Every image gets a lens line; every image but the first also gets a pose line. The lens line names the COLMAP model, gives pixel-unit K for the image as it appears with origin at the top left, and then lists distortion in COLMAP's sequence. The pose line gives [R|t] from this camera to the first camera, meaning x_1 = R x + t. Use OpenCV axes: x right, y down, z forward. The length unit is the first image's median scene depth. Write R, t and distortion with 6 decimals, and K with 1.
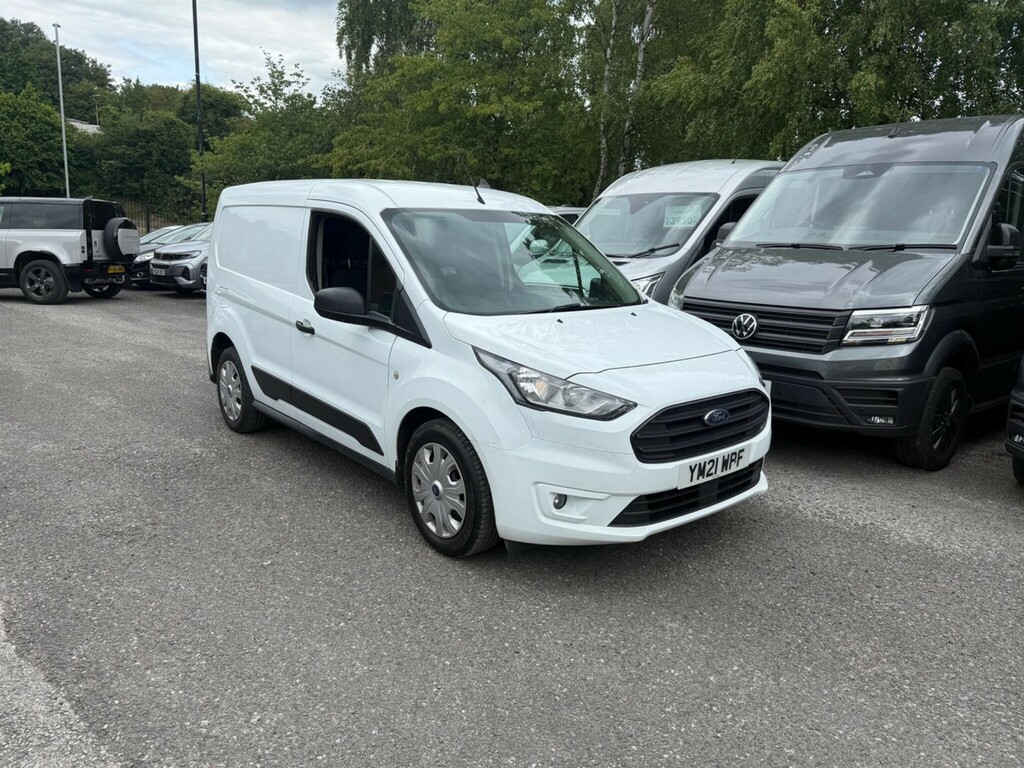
lens RADIAL K [[723.2, 0, 512.0], [0, 723.2, 384.0], [0, 0, 1]] dist [0.003065, 0.000703]
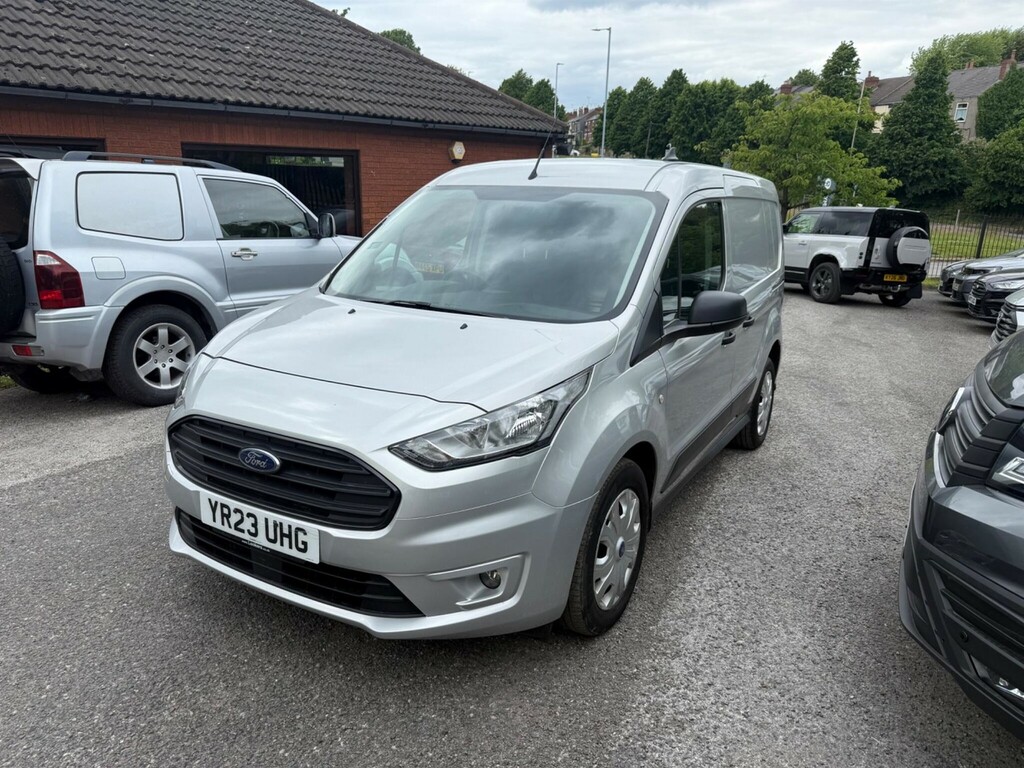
lens RADIAL K [[735.7, 0, 512.0], [0, 735.7, 384.0], [0, 0, 1]] dist [0.002213, -0.007668]
pose [[0.338617, 0.217726, -0.915387, 0.795515], [-0.243185, 0.960057, 0.138392, -0.107710], [0.908955, 0.175746, 0.378039, 0.582520]]
